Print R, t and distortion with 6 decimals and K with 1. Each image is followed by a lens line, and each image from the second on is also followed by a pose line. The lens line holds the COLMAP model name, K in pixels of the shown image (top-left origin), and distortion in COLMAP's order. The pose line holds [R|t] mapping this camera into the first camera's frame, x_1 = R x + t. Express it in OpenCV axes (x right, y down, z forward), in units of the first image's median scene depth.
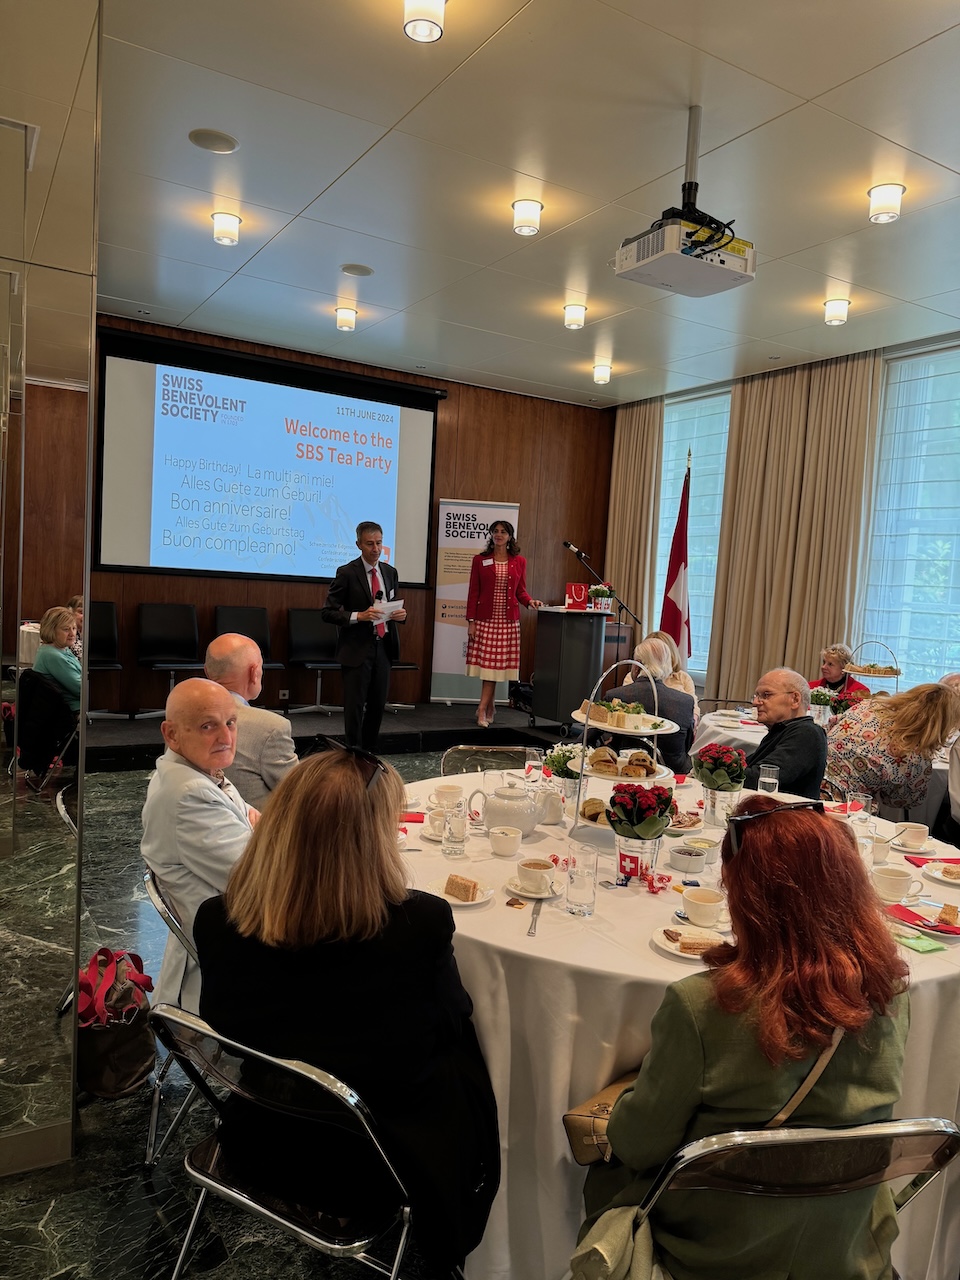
lens RADIAL K [[897.2, 0, 477.2], [0, 897.2, 644.7], [0, 0, 1]] dist [-0.004004, -0.007878]
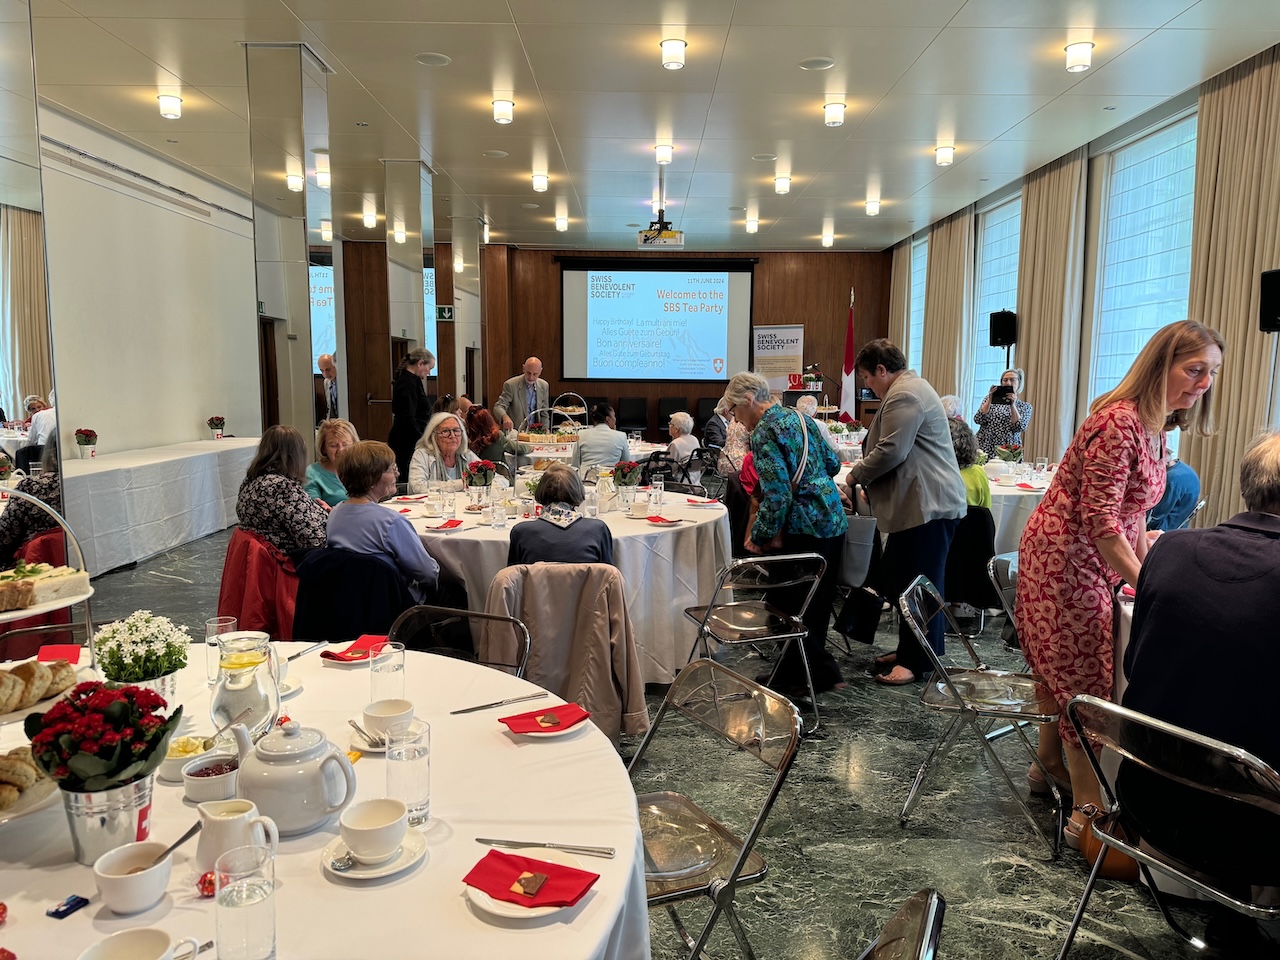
lens RADIAL K [[897.2, 0, 641.1], [0, 897.2, 481.5], [0, 0, 1]] dist [-0.004004, -0.007878]
pose [[0.867403, 0.004395, -0.497587, 0.607569], [0.014901, 0.999283, 0.034802, 0.061572], [0.497383, -0.037602, 0.866716, -0.541540]]
